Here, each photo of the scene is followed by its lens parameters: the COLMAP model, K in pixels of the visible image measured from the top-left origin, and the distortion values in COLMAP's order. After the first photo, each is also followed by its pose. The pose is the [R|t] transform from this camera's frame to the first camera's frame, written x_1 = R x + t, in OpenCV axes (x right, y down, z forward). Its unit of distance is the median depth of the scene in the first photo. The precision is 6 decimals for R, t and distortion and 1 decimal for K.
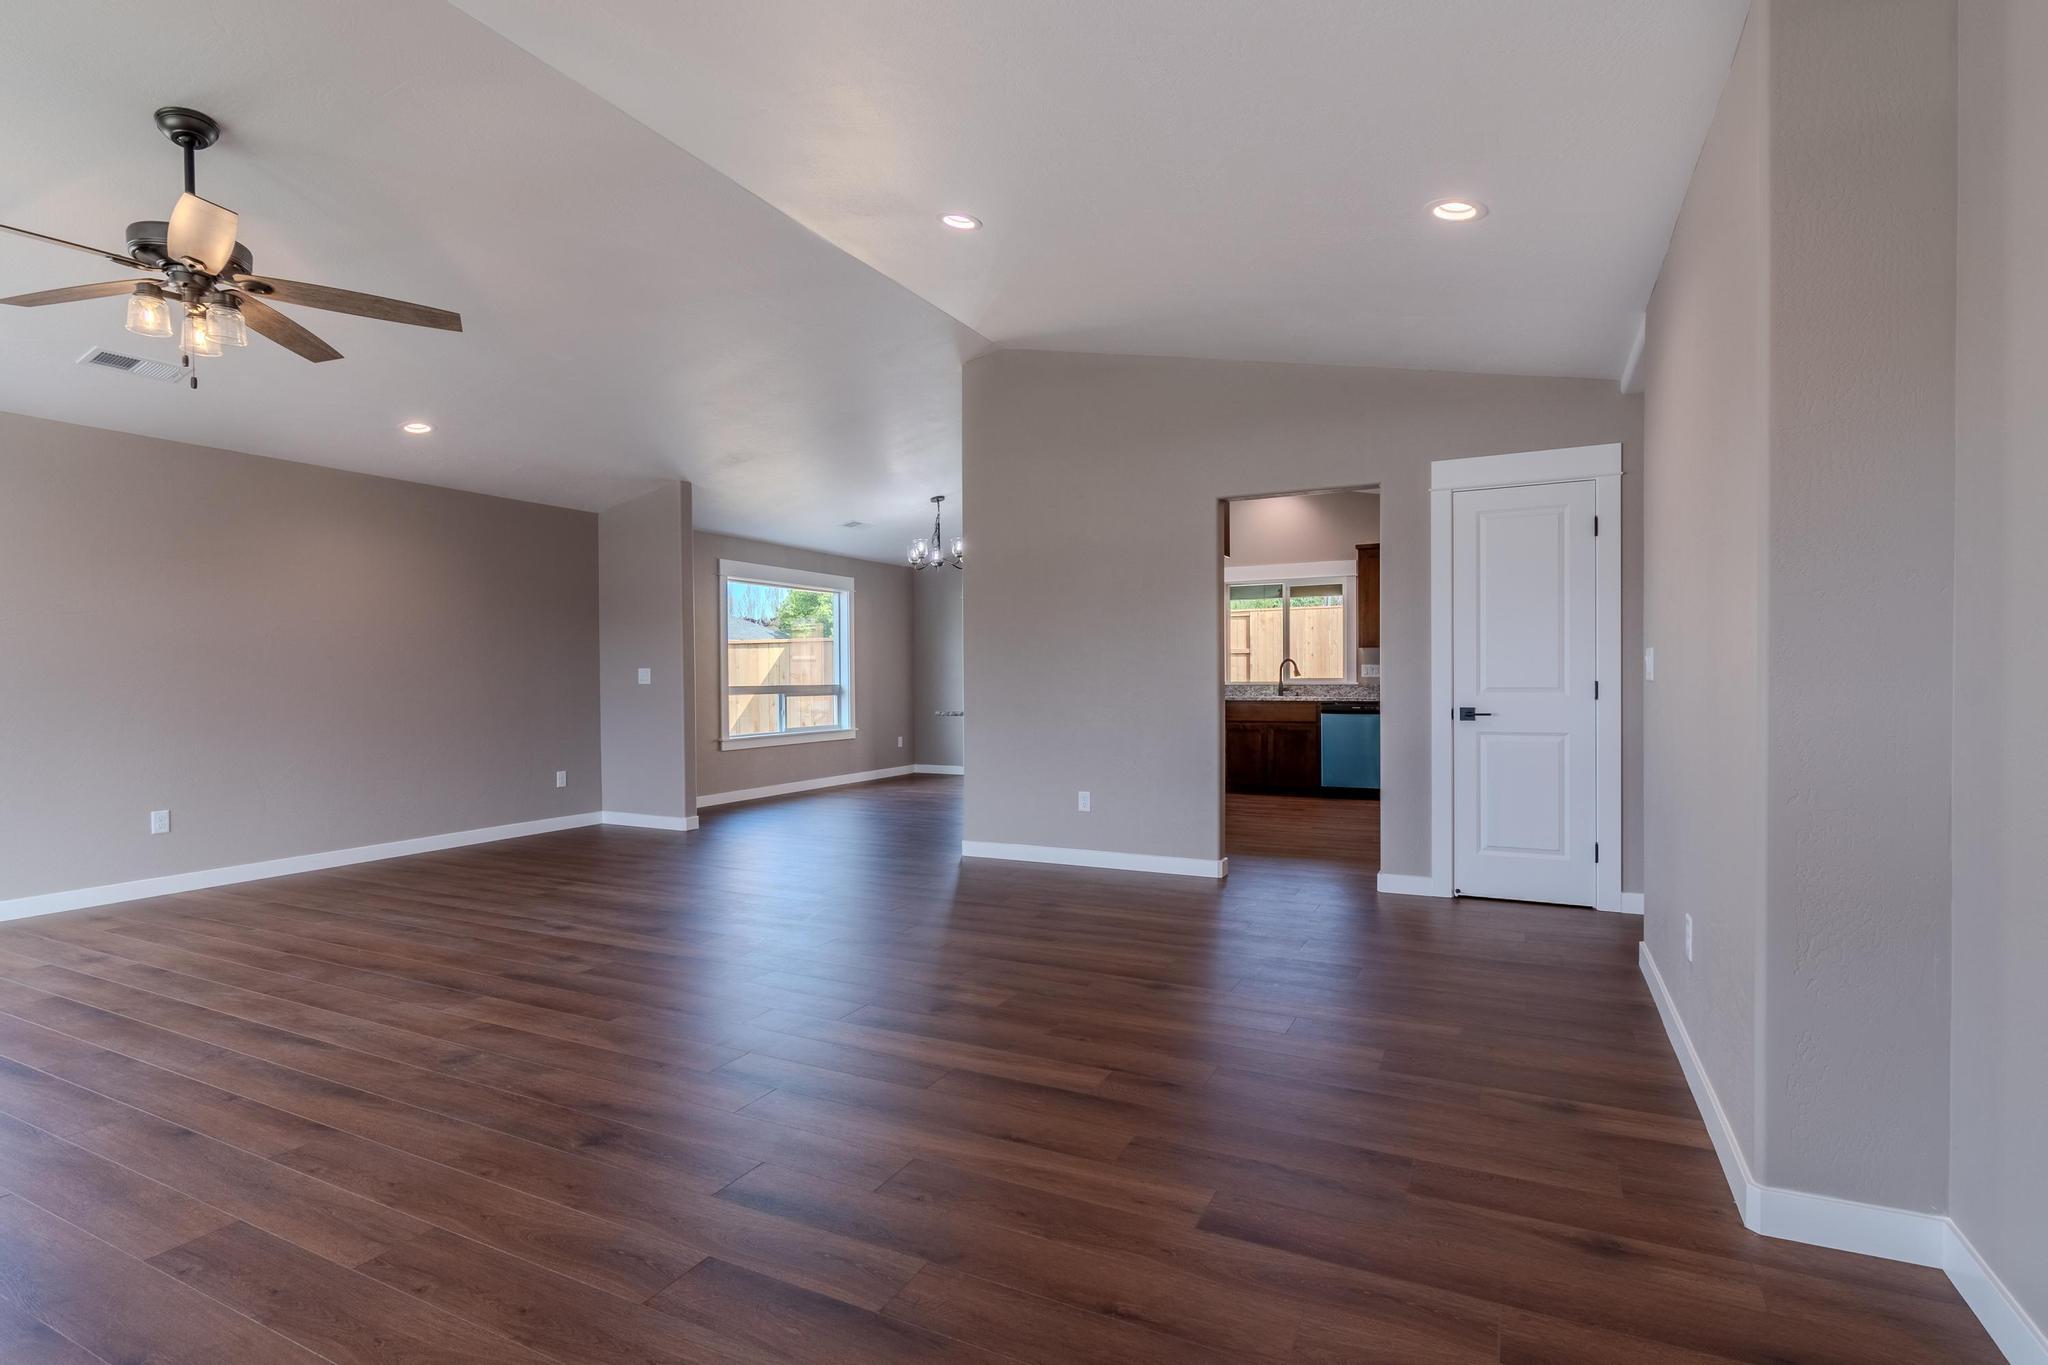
lens RADIAL K [[1001.6, 0, 1024.0], [0, 1001.6, 682.5], [0, 0, 1]] dist [-0.000748, -0.000032]
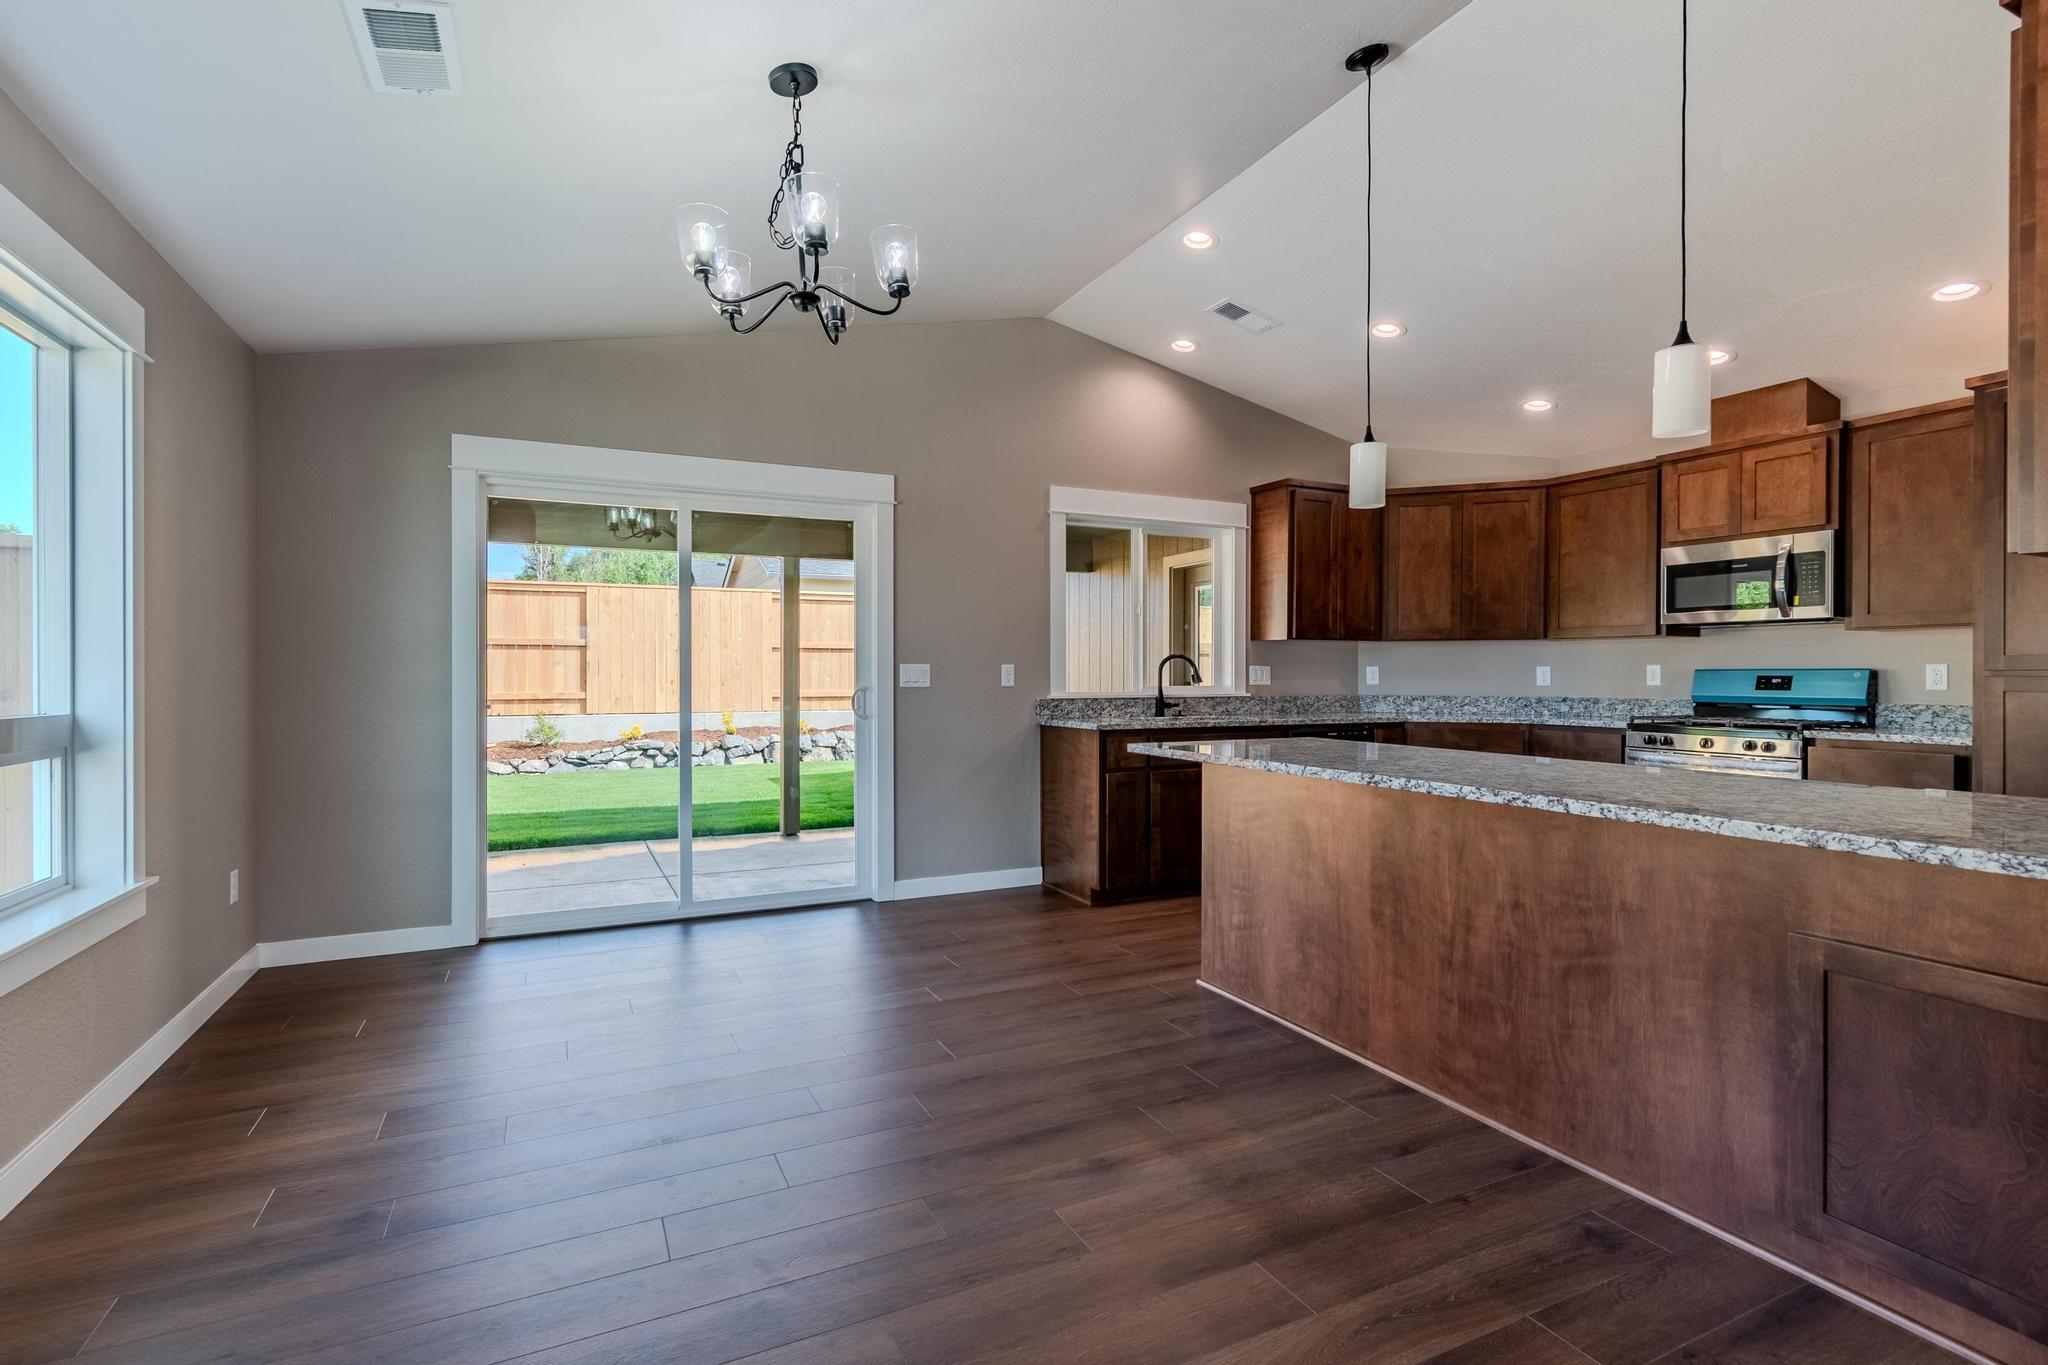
lens RADIAL K [[968.0, 0, 1040.6], [0, 968.0, 675.2], [0, 0, 1]] dist [0.001540, 0.000858]
pose [[0.606419, 0.007517, 0.795110, -0.247485], [-0.000412, 0.999958, -0.009140, -0.005930], [-0.795145, 0.005215, 0.606397, 0.713336]]
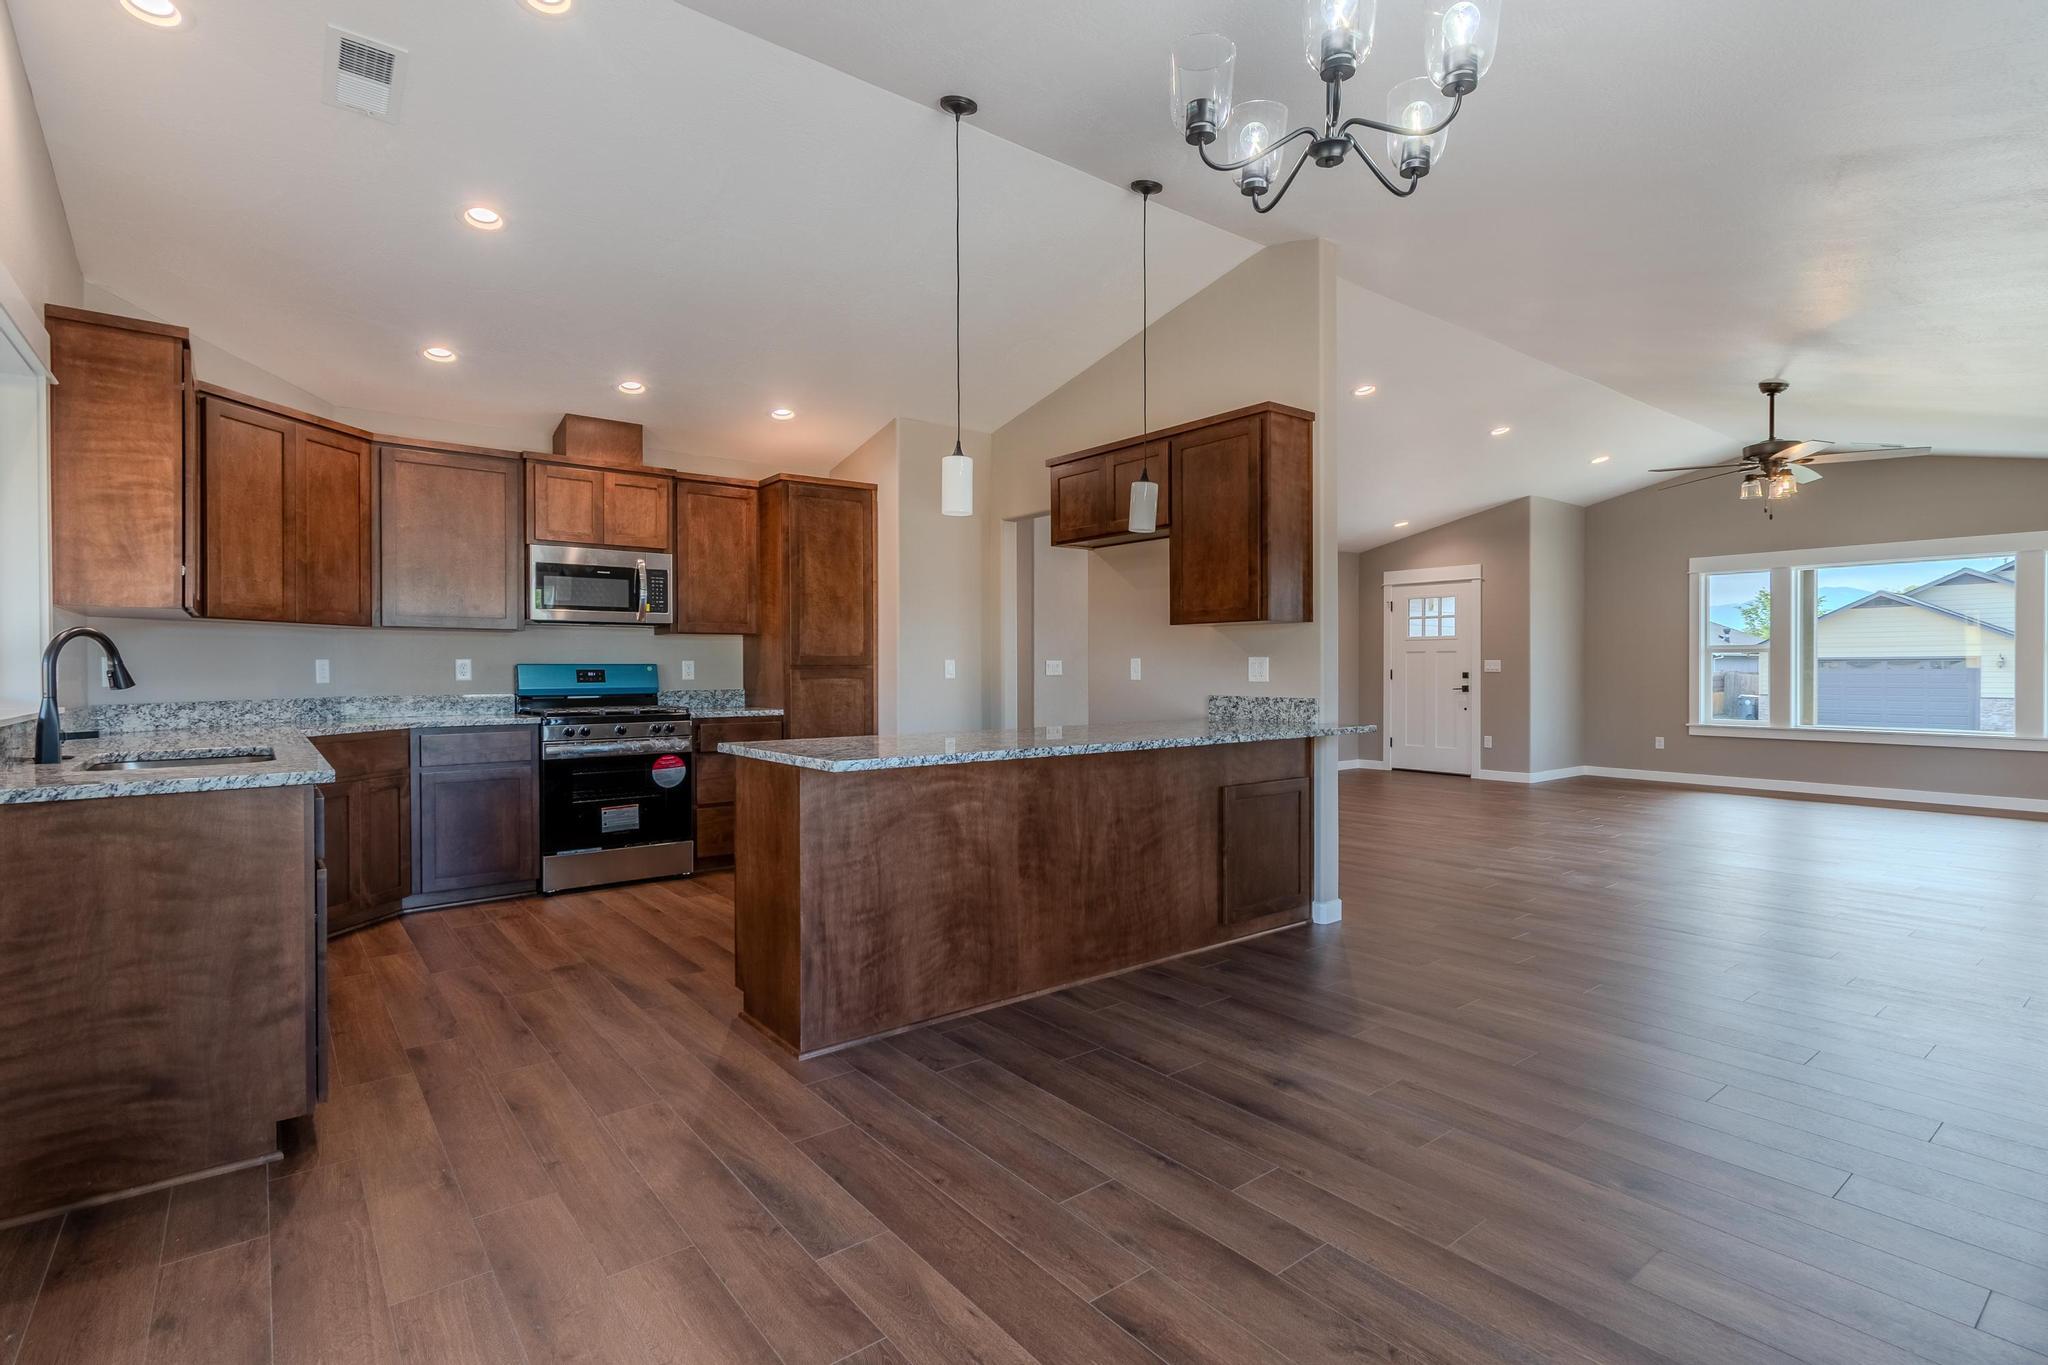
lens RADIAL K [[968.0, 0, 1040.6], [0, 968.0, 675.2], [0, 0, 1]] dist [0.001540, 0.000858]
pose [[-0.907156, 0.006833, 0.420740, -0.097948], [0.012151, 0.999877, 0.009960, -0.009856], [-0.420620, 0.014148, -0.907127, 1.143670]]
